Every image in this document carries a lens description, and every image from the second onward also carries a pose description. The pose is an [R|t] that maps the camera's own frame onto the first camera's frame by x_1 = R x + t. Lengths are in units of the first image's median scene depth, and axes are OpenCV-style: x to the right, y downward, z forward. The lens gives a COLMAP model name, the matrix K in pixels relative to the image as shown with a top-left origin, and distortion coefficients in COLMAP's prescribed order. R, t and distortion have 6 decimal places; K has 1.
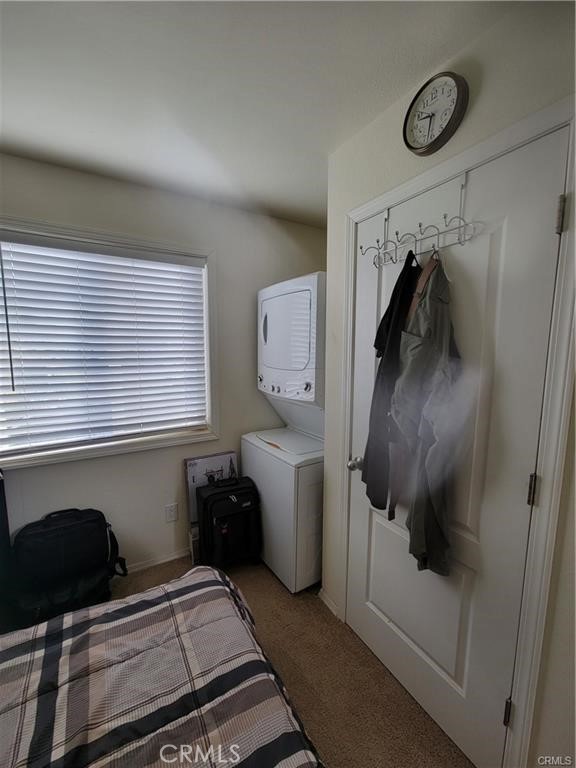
lens RADIAL K [[315.5, 0, 288.0], [0, 315.5, 384.0], [0, 0, 1]] dist [-0.000315, 0.000065]
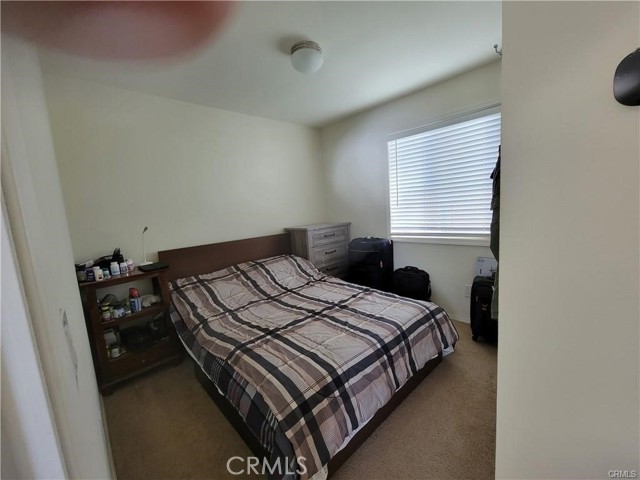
lens RADIAL K [[262.9, 0, 320.0], [0, 262.9, 240.0], [0, 0, 1]] dist [-0.000315, 0.000065]
pose [[0.219039, 0.102445, -0.970323, 0.836399], [-0.042527, 0.994530, 0.095401, 0.104735], [0.974789, 0.020368, 0.222197, 0.055790]]
